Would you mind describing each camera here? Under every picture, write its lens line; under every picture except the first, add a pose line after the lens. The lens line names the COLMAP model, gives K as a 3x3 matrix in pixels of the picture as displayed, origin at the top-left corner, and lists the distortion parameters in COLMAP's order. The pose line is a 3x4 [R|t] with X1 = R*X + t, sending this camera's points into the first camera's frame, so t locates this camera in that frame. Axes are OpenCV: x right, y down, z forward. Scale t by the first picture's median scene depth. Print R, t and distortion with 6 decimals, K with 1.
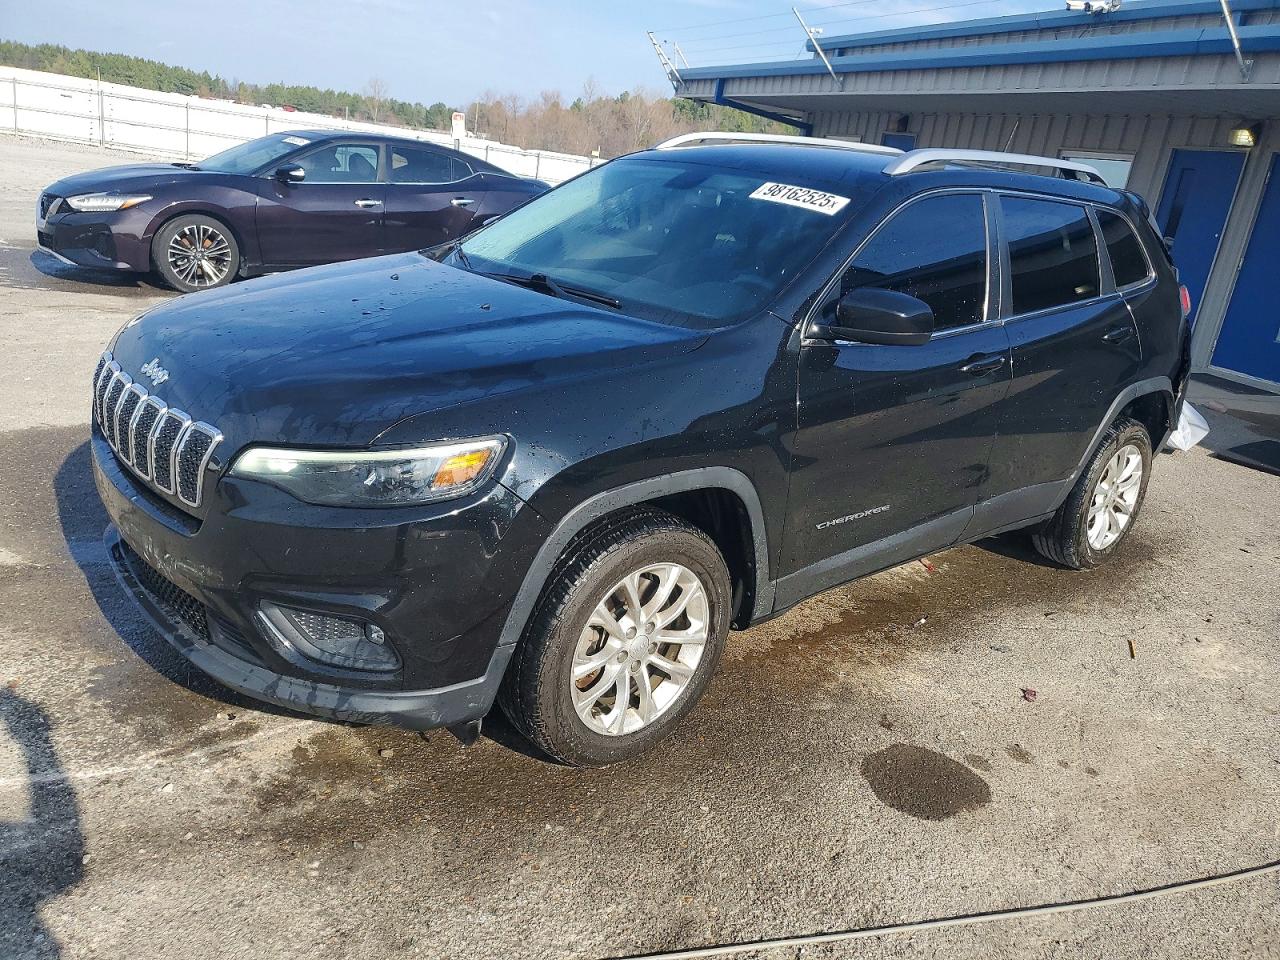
lens RADIAL K [[1047.4, 0, 628.0], [0, 1047.4, 483.4], [0, 0, 1]] dist [0.004163, 0.044905]
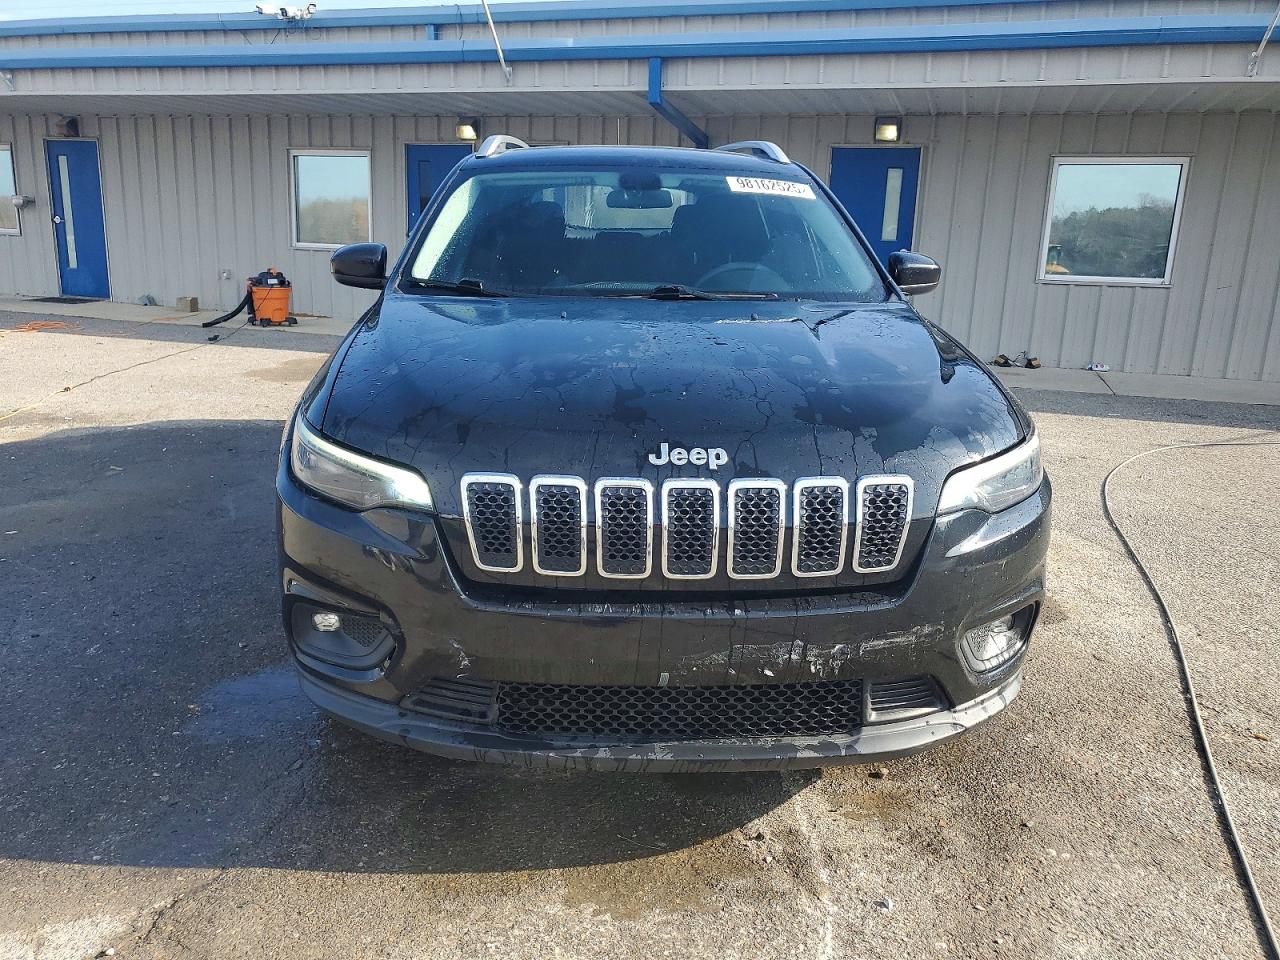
lens RADIAL K [[1047.4, 0, 628.0], [0, 1047.4, 483.4], [0, 0, 1]] dist [0.004163, 0.044905]
pose [[0.586583, -0.288612, 0.756719, -0.322524], [0.292446, 0.946789, 0.134410, -0.059684], [-0.755245, 0.142457, 0.639774, 0.167185]]
